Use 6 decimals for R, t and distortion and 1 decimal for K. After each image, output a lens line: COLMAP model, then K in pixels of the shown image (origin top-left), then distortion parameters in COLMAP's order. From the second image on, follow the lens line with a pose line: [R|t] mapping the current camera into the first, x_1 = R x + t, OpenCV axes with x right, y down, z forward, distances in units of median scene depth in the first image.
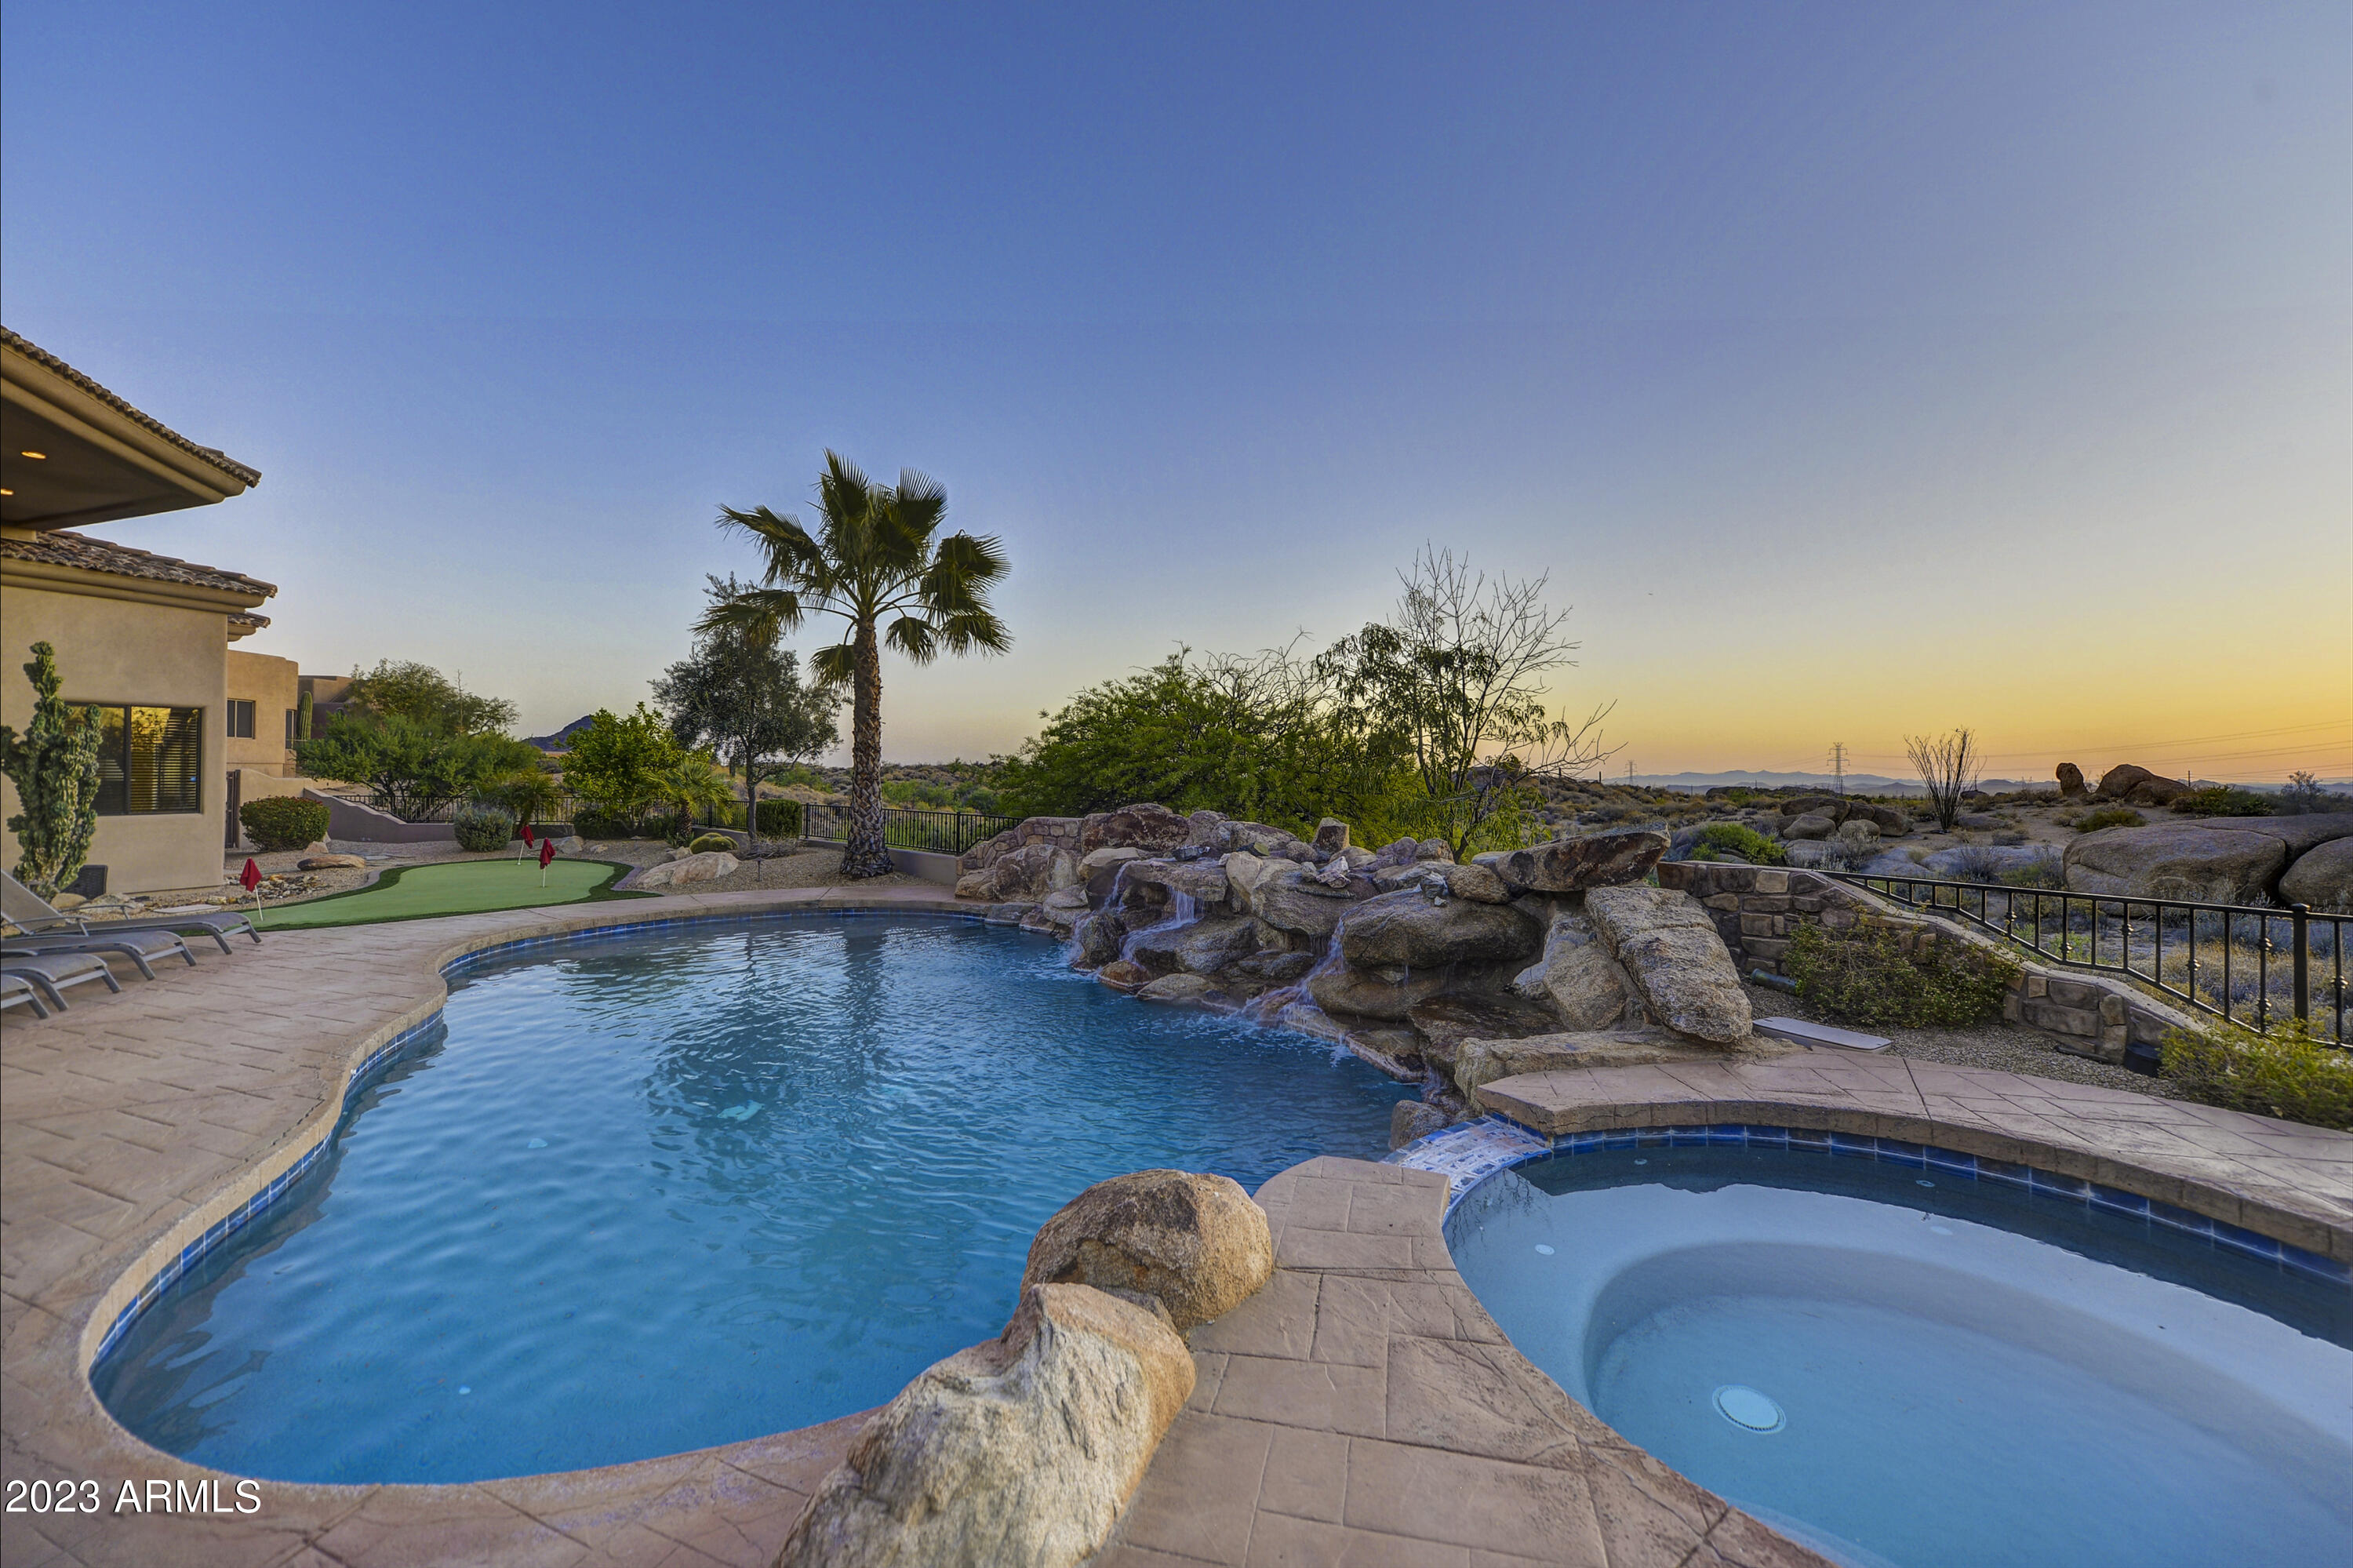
lens RADIAL K [[1002.0, 0, 1238.3], [0, 1002.0, 771.7], [0, 0, 1]] dist [-0.003360, -0.000228]
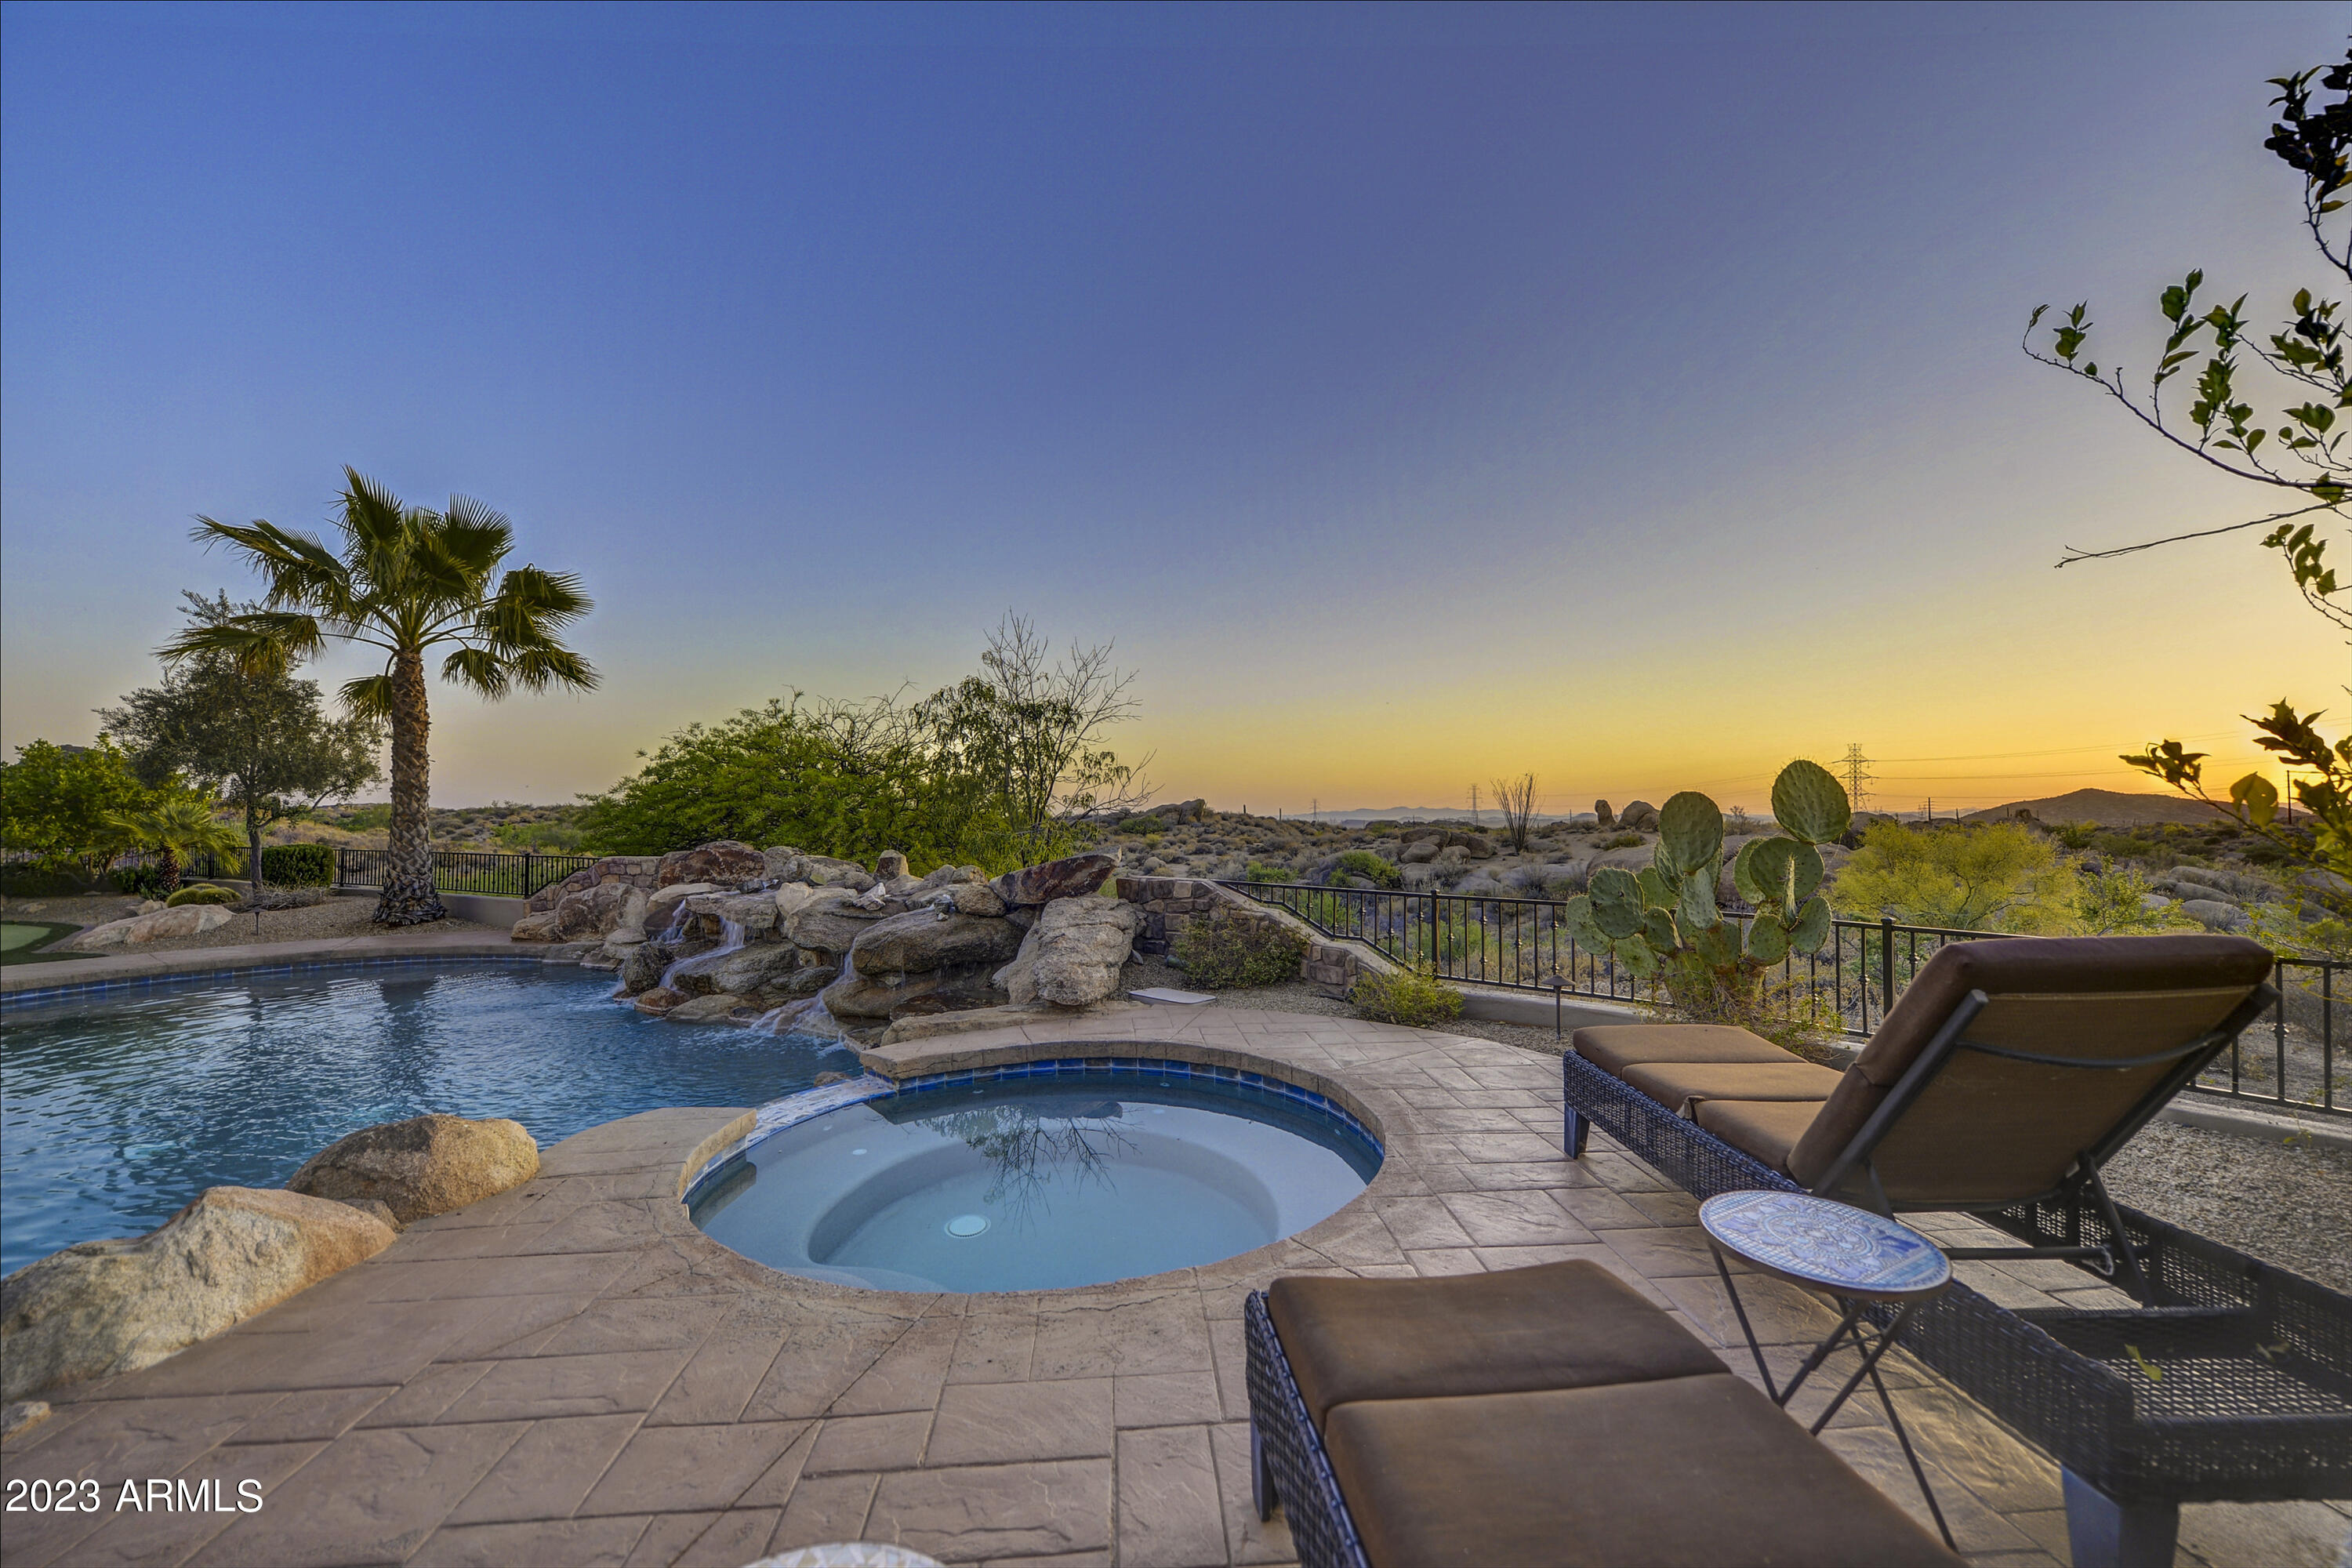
lens RADIAL K [[933.2, 0, 1279.1], [0, 933.2, 807.4], [0, 0, 1]] dist [-0.000335, -0.000983]
pose [[0.942714, -0.005530, 0.333556, 0.111204], [0.006396, 0.999978, -0.001498, 0.001540], [-0.333541, 0.003545, 0.942729, -0.100341]]
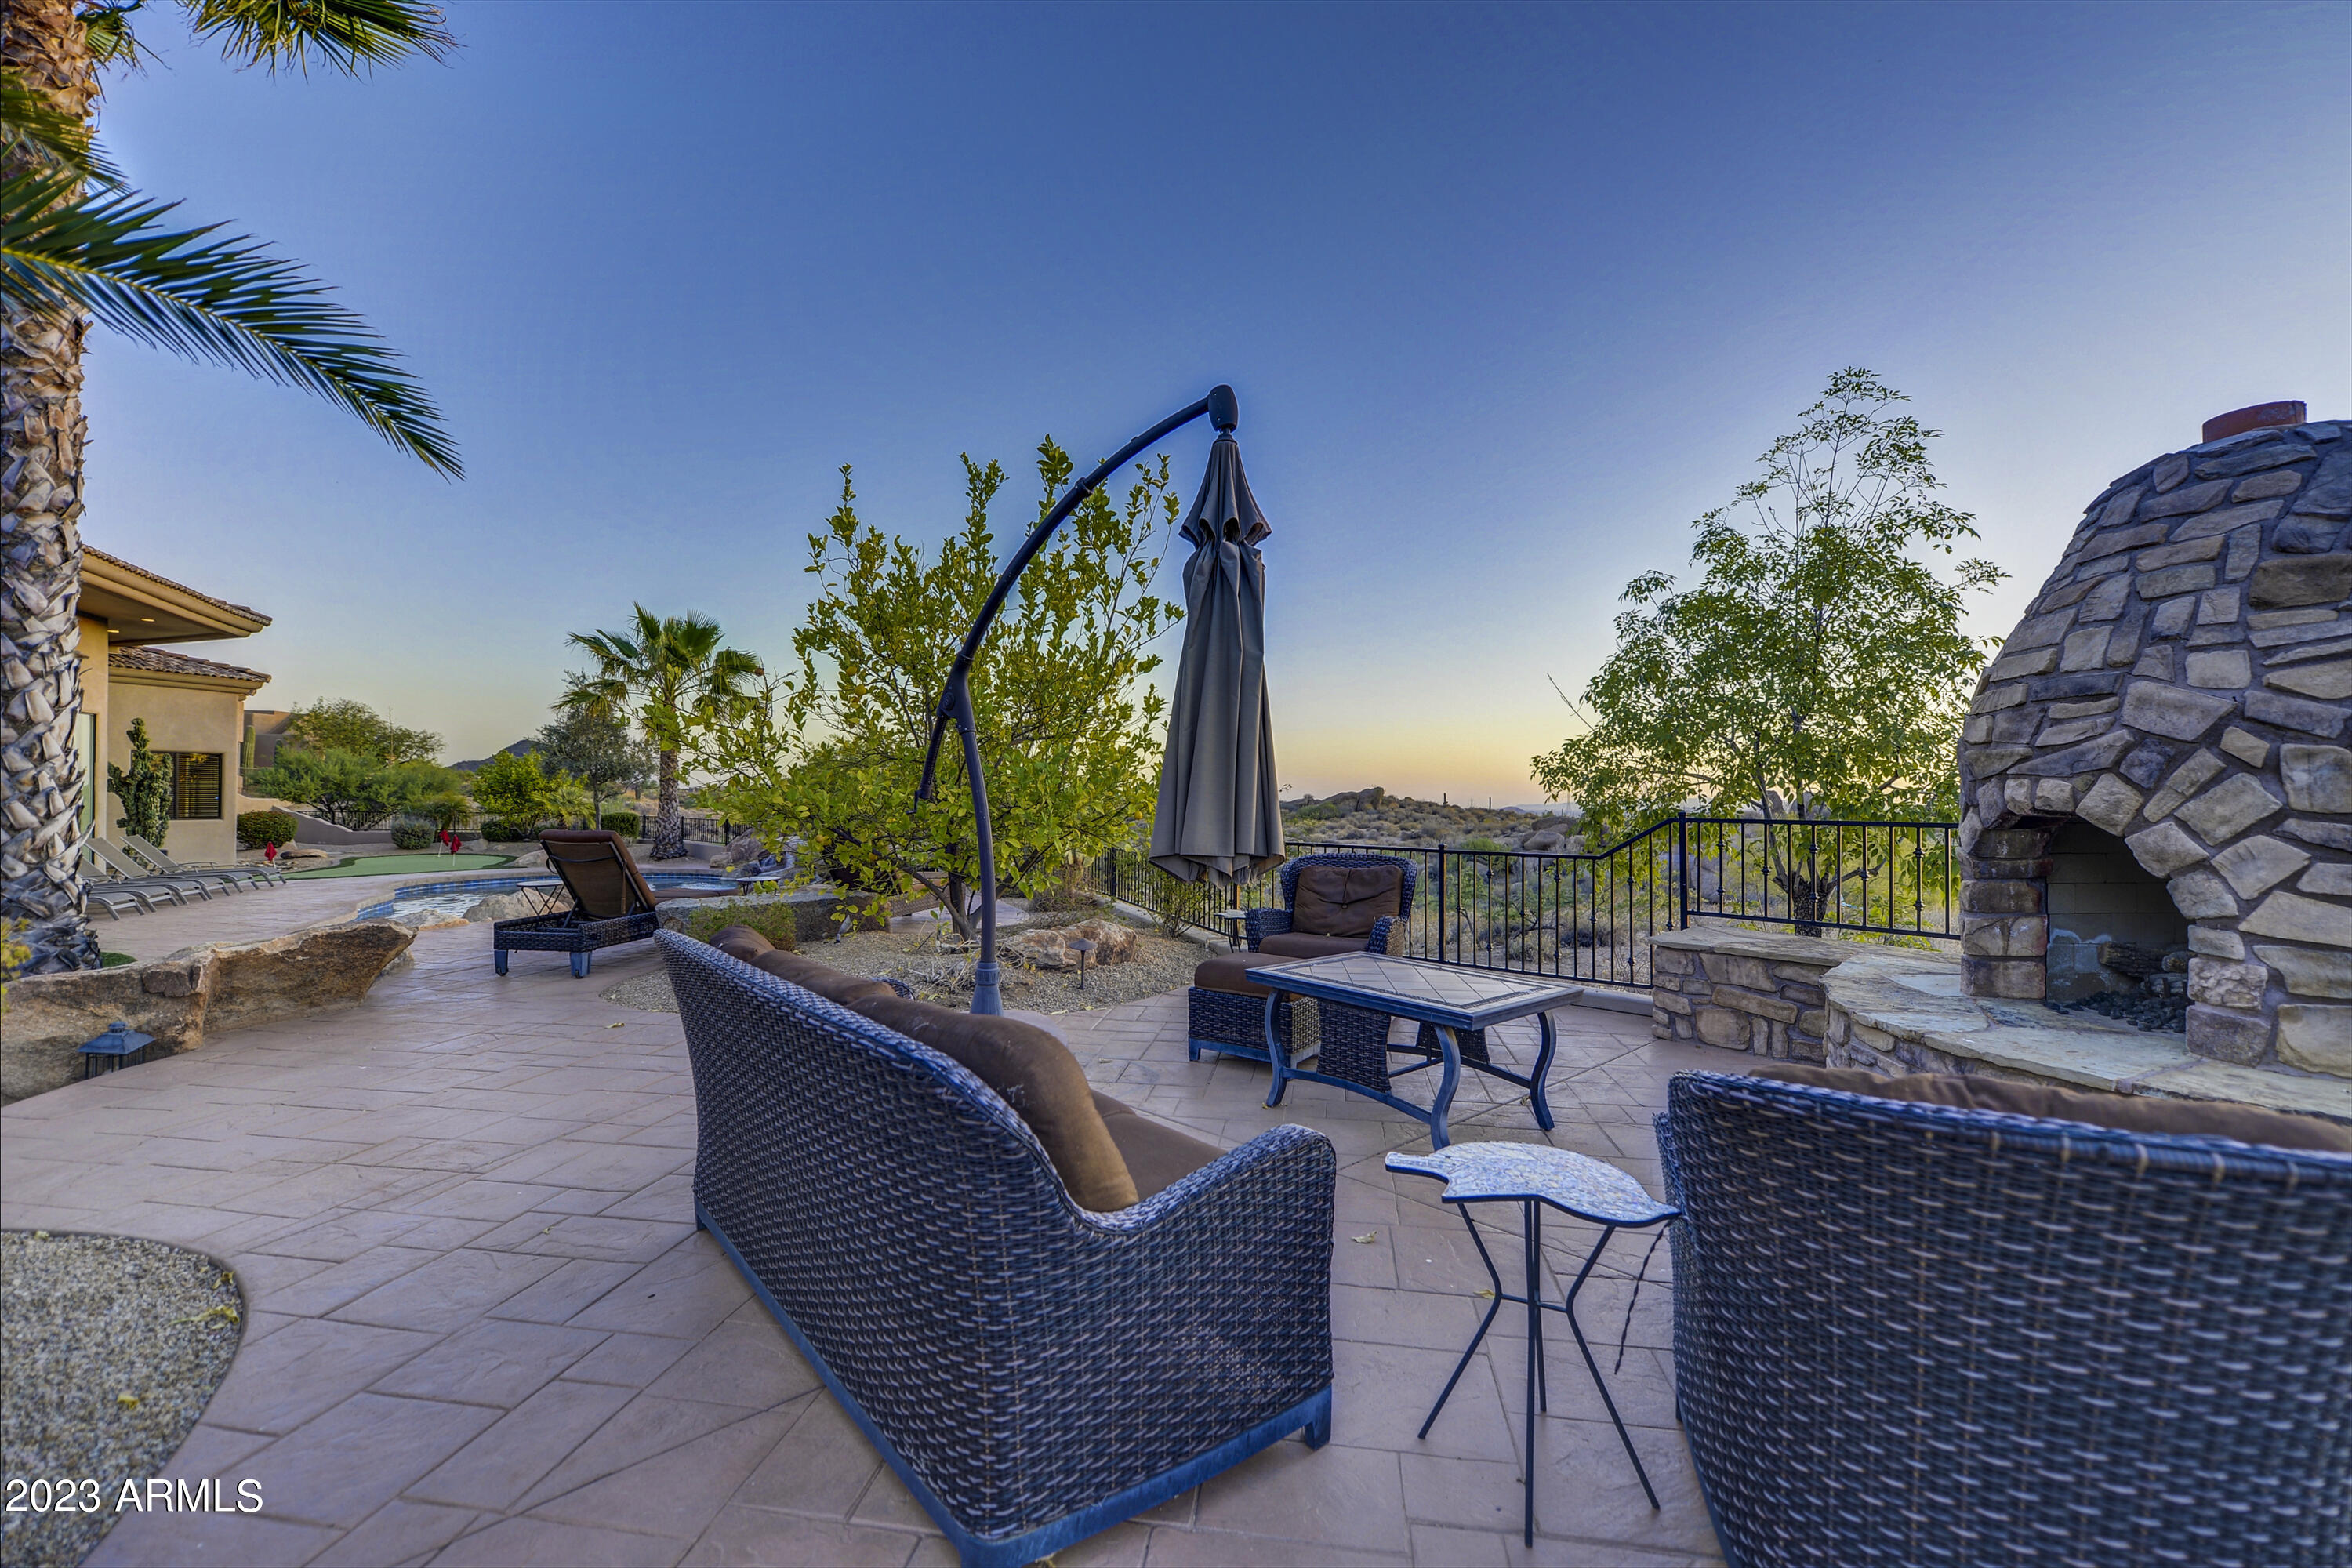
lens RADIAL K [[933.2, 0, 1255.4], [0, 933.2, 799.1], [0, 0, 1]] dist [-0.000335, -0.000983]
pose [[0.996080, 0.001596, 0.088448, 0.462868], [-0.001855, 0.999994, 0.002842, 0.001762], [-0.088443, -0.002995, 0.996077, -0.614822]]
